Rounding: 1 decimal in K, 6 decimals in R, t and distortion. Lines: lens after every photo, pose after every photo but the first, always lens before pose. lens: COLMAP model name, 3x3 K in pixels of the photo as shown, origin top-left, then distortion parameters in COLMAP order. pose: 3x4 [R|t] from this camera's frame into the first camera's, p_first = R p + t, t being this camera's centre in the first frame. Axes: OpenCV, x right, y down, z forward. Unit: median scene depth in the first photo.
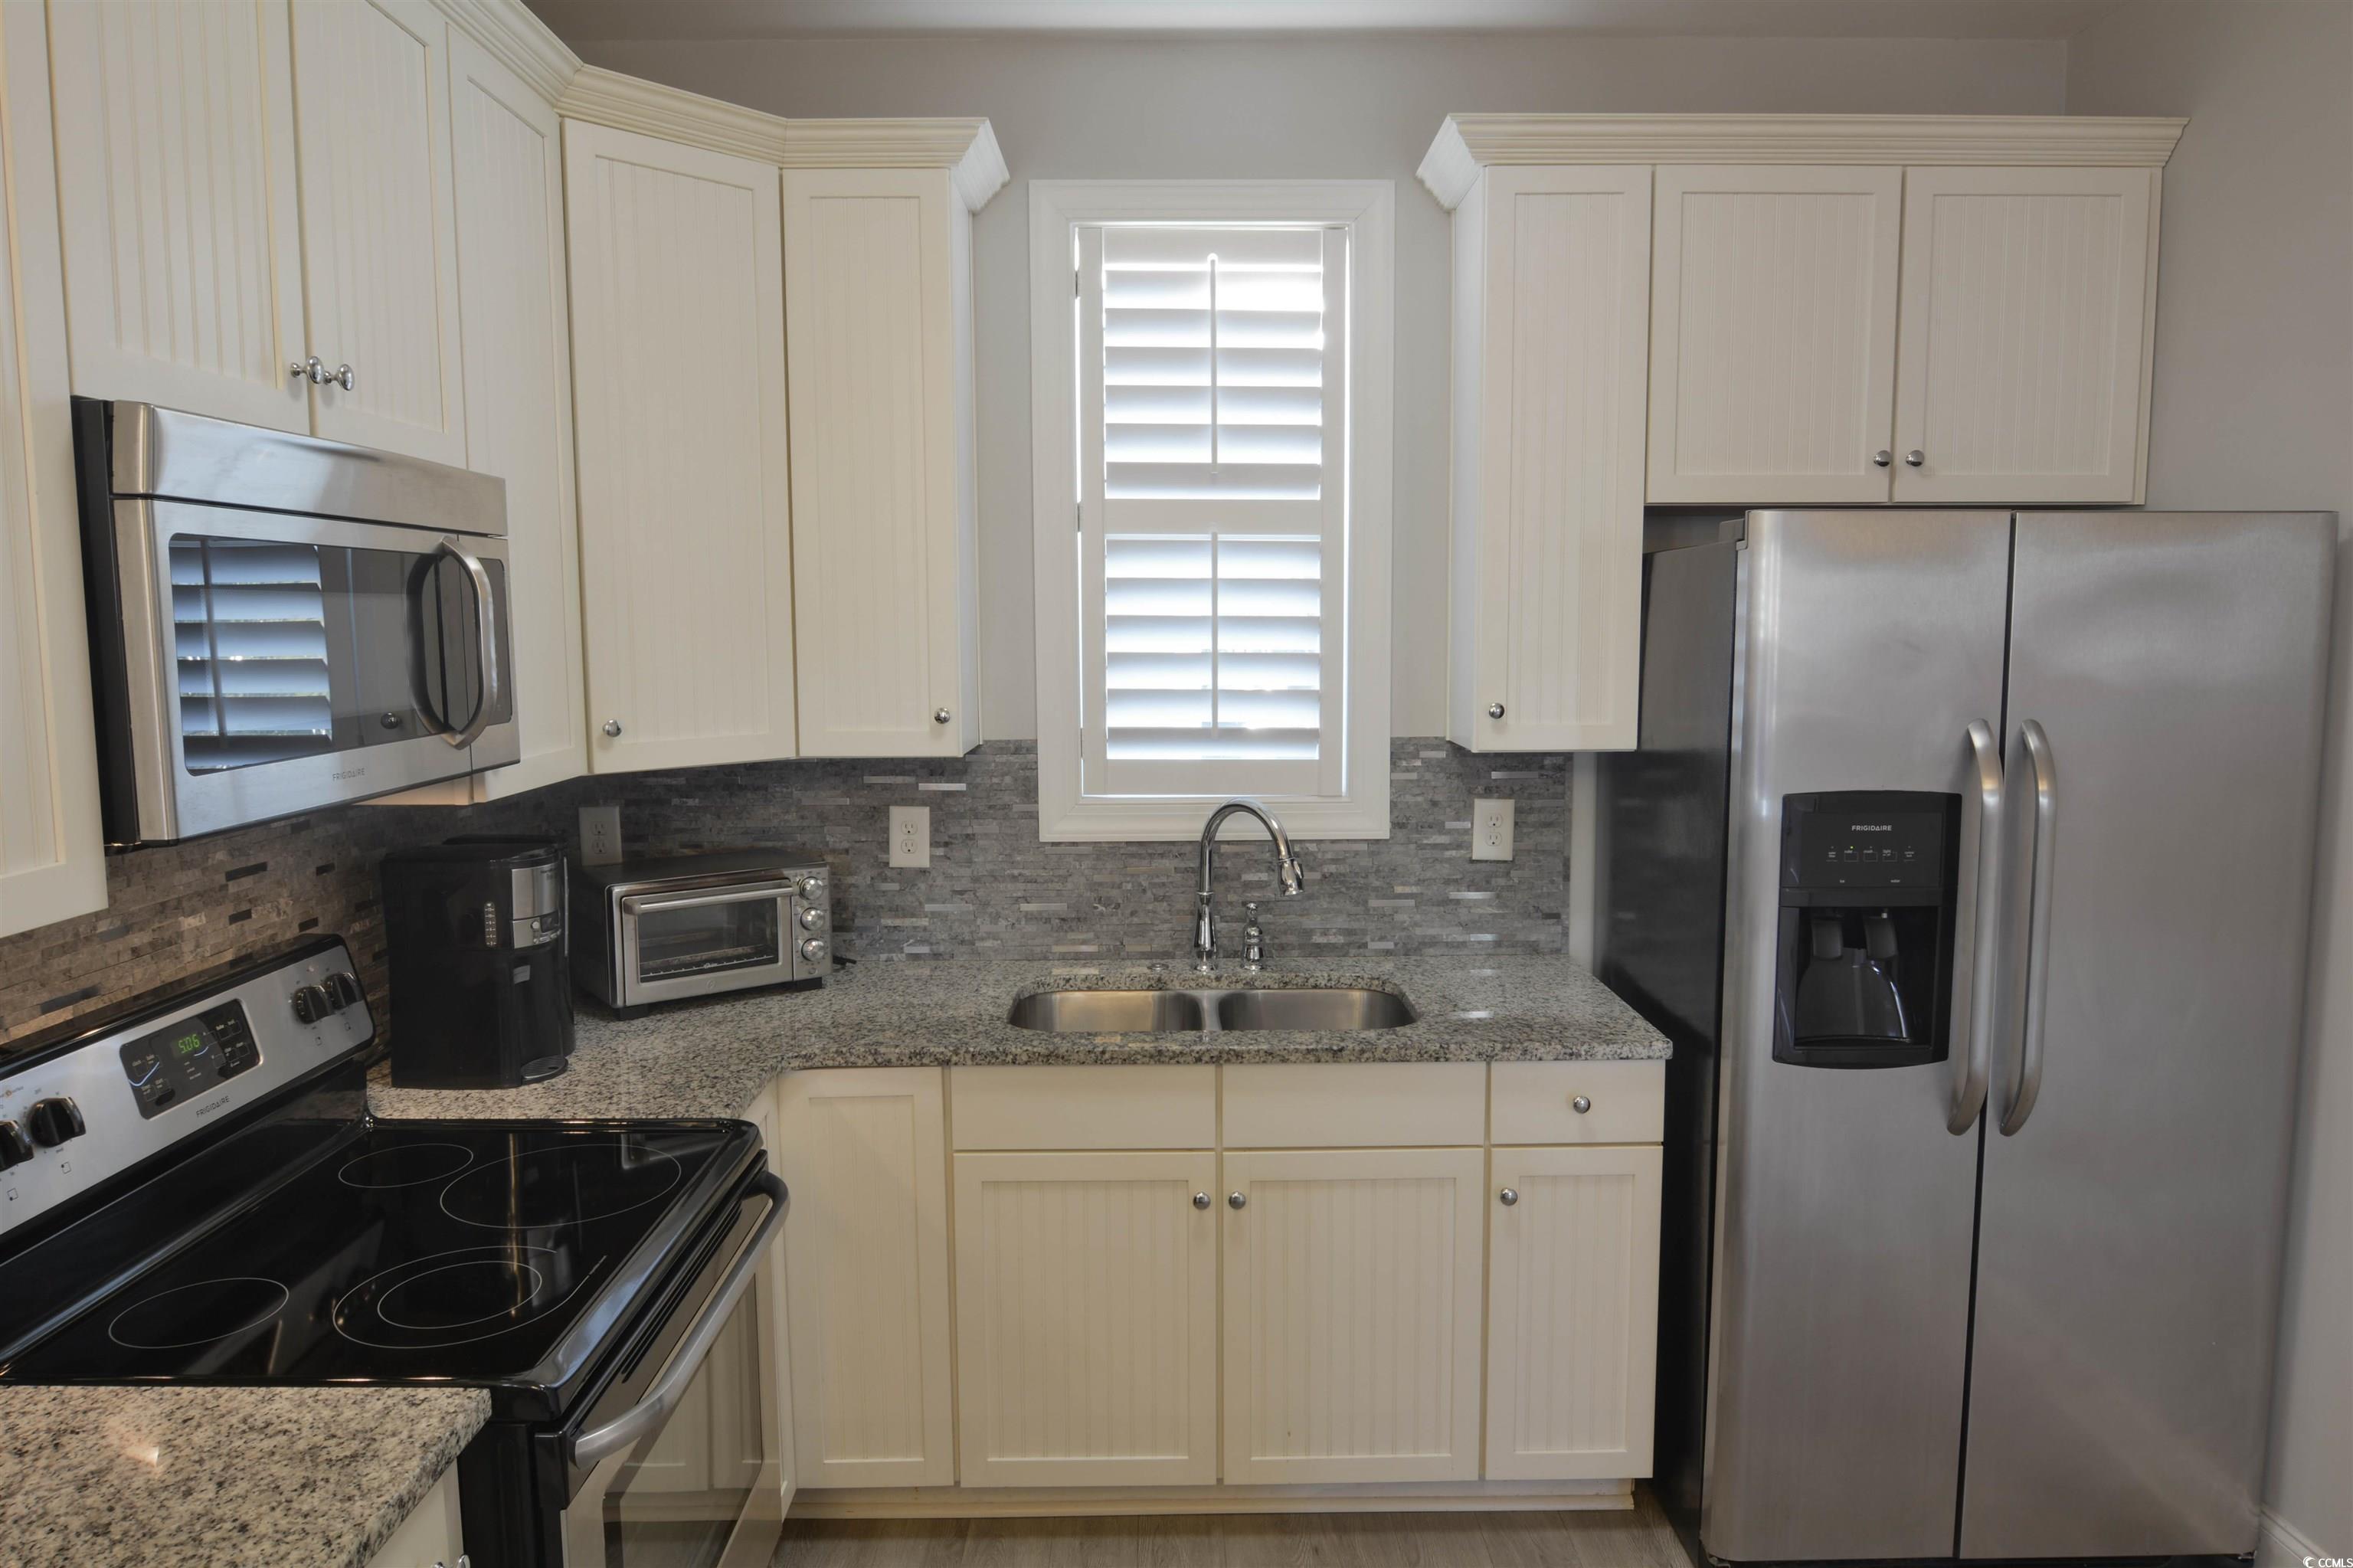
lens RADIAL K [[1473.0, 0, 1171.0], [0, 1473.0, 775.2], [0, 0, 1]] dist [-0.016775, 0.000926]
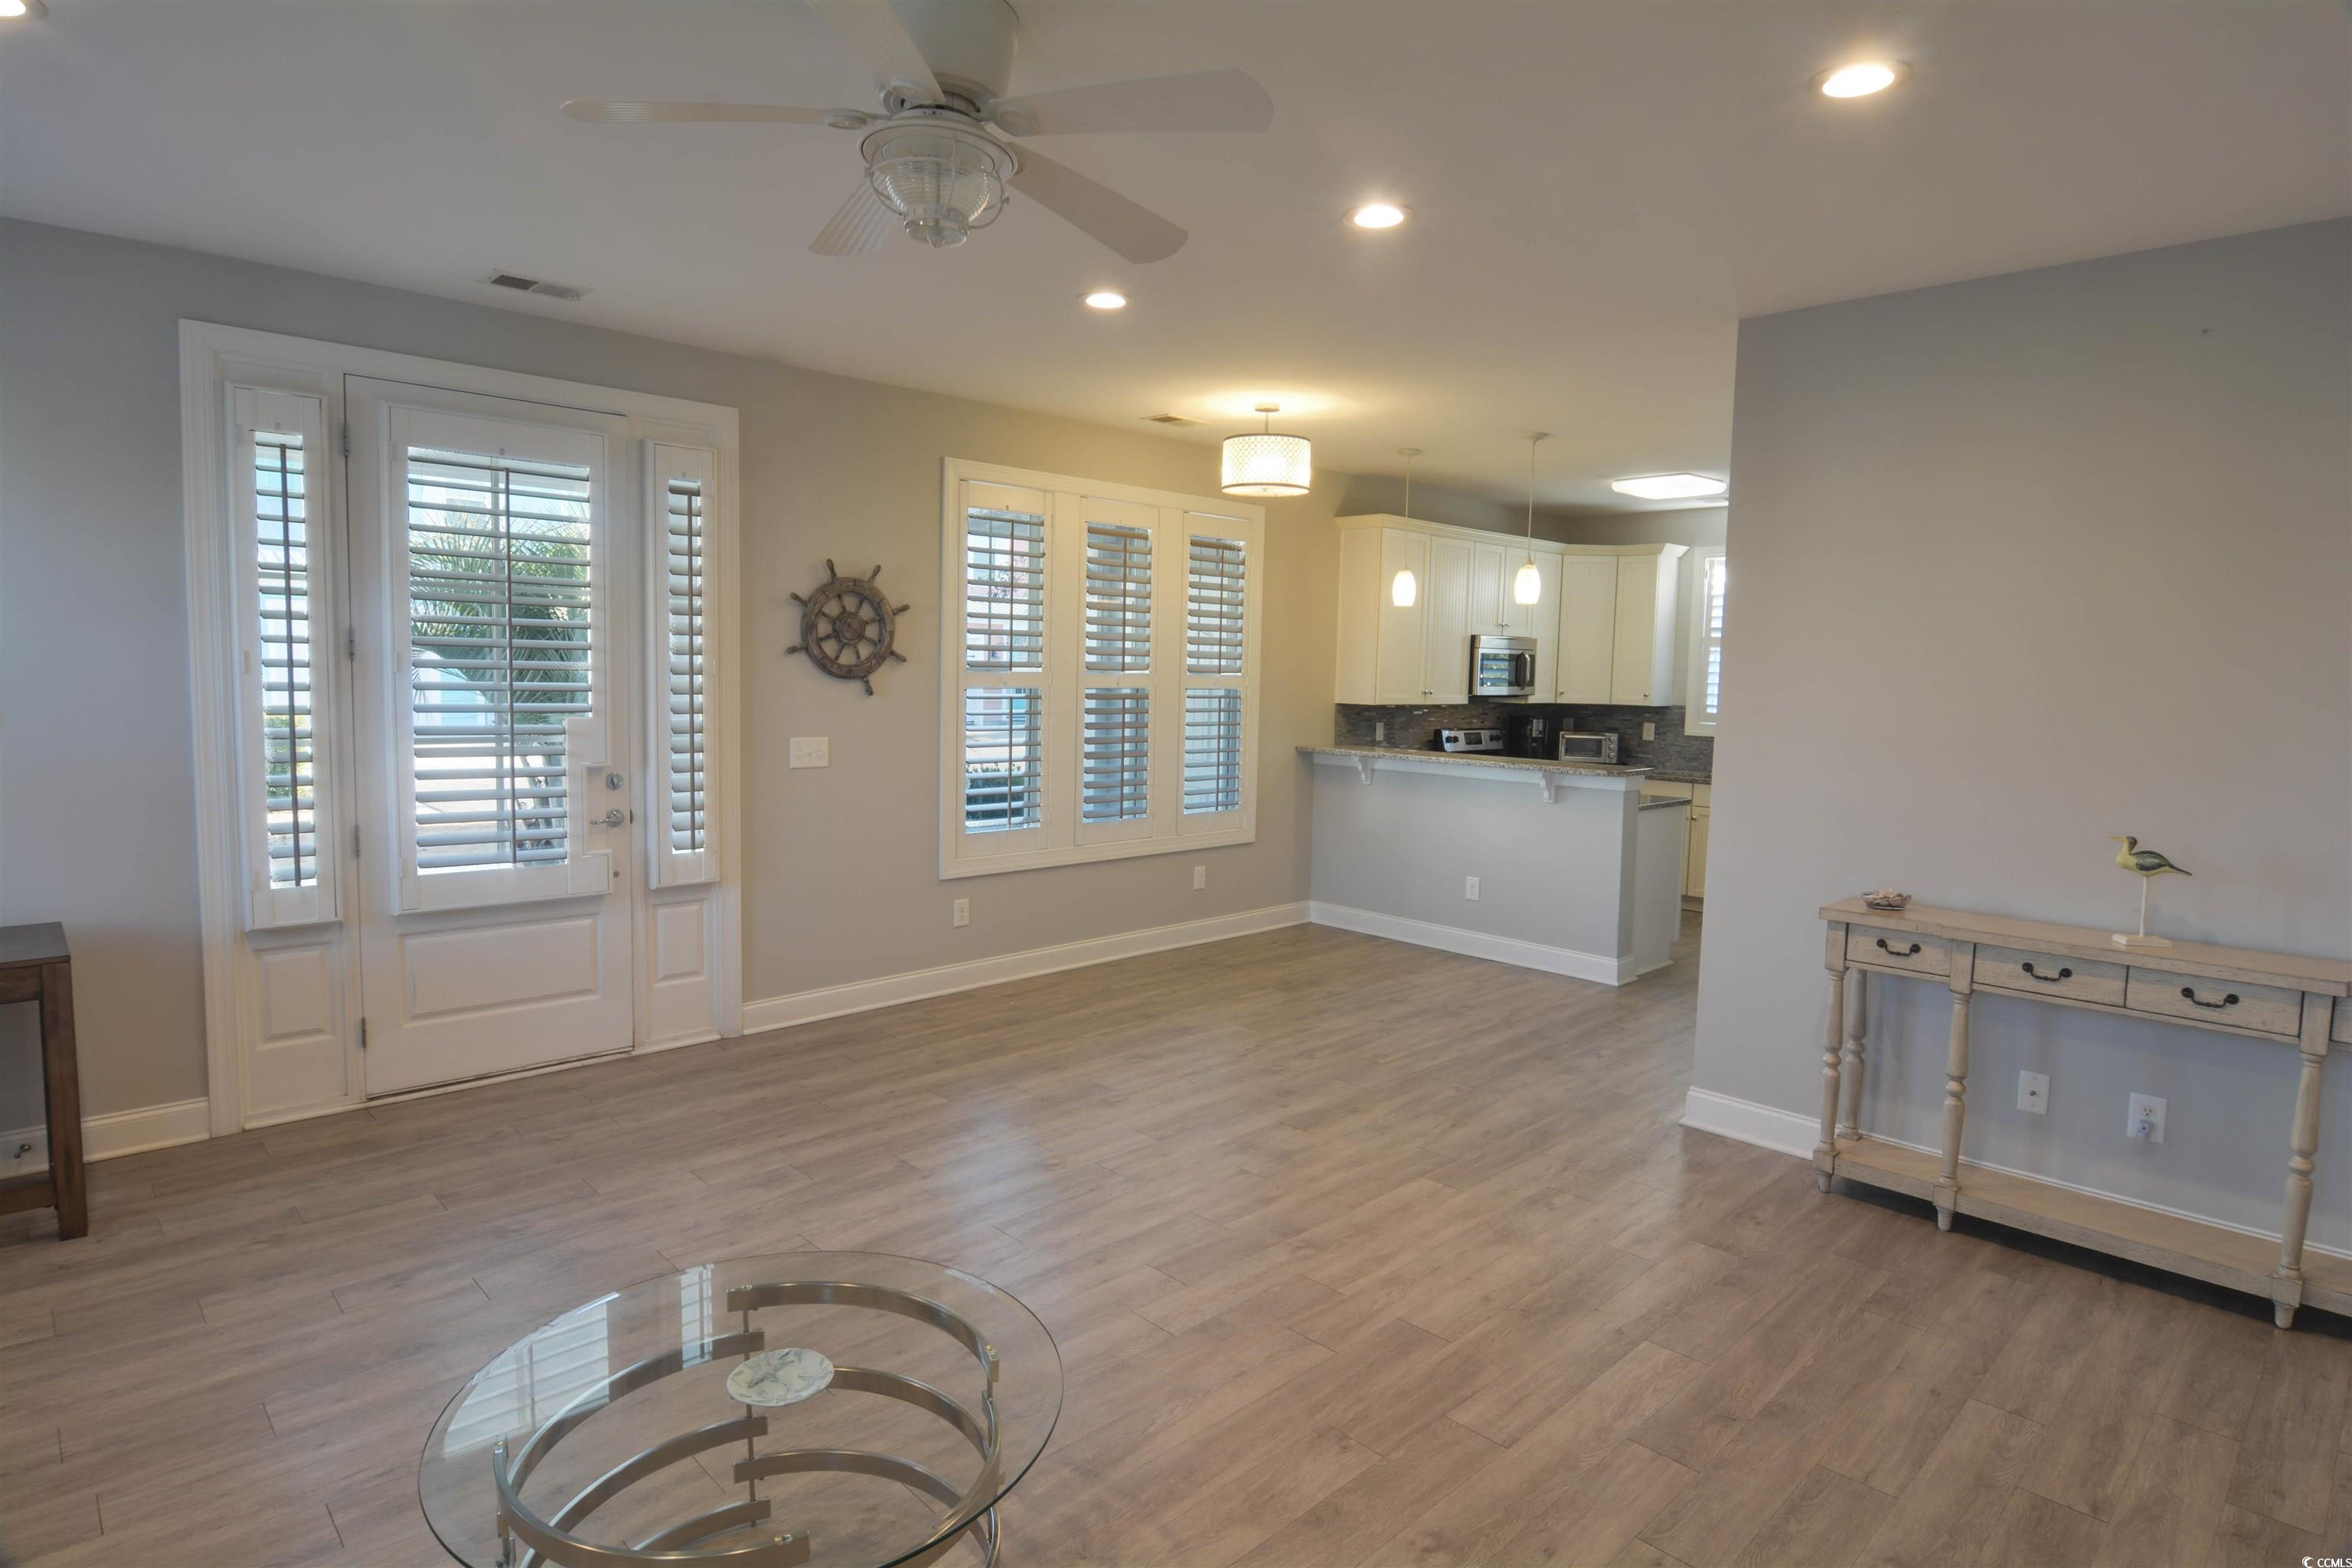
lens RADIAL K [[1250.6, 0, 1171.6], [0, 1250.6, 774.9], [0, 0, 1]] dist [-0.003833, -0.018091]
pose [[0.685959, 0.084202, -0.722752, 1.240891], [-0.101505, 0.994643, 0.019541, 0.208408], [0.720525, 0.059959, 0.690831, -1.931688]]
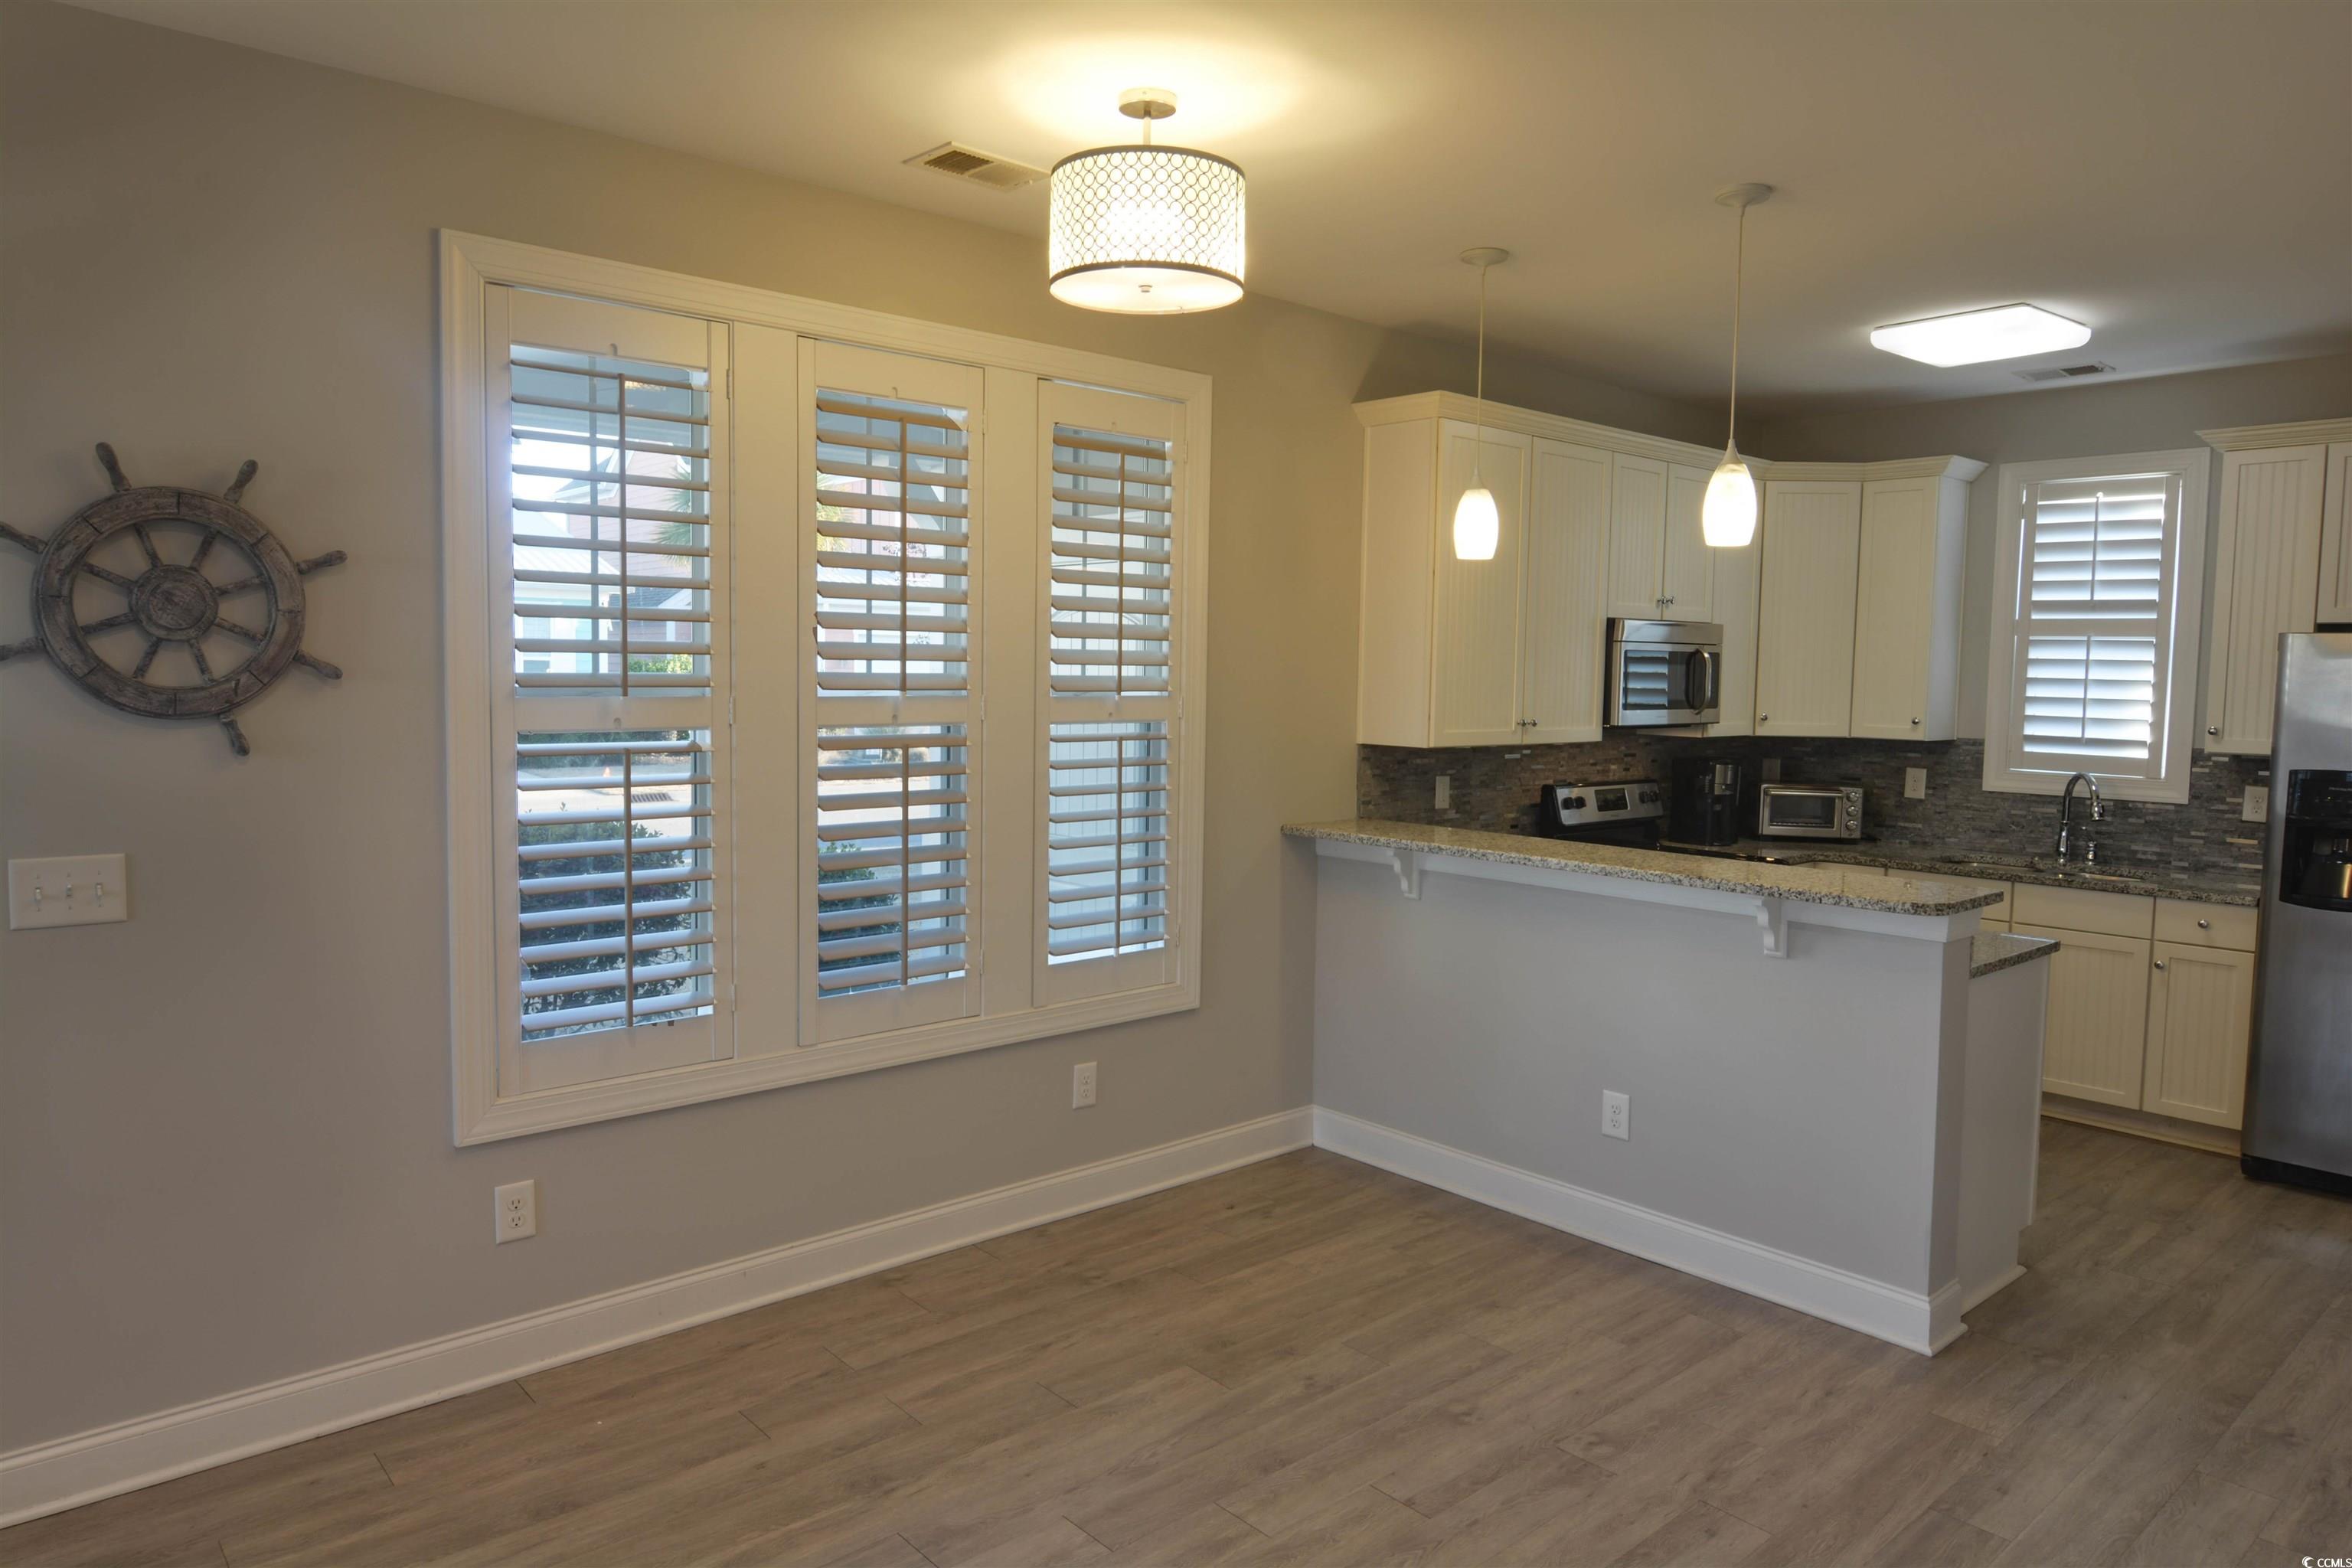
lens RADIAL K [[1472.3, 0, 1170.5], [0, 1472.3, 775.2], [0, 0, 1]] dist [-0.016775, 0.000926]
pose [[0.650465, 0.071516, -0.756162, 0.707491], [-0.098266, 0.995114, 0.009586, 0.116165], [0.753153, 0.068069, 0.654314, -1.144946]]
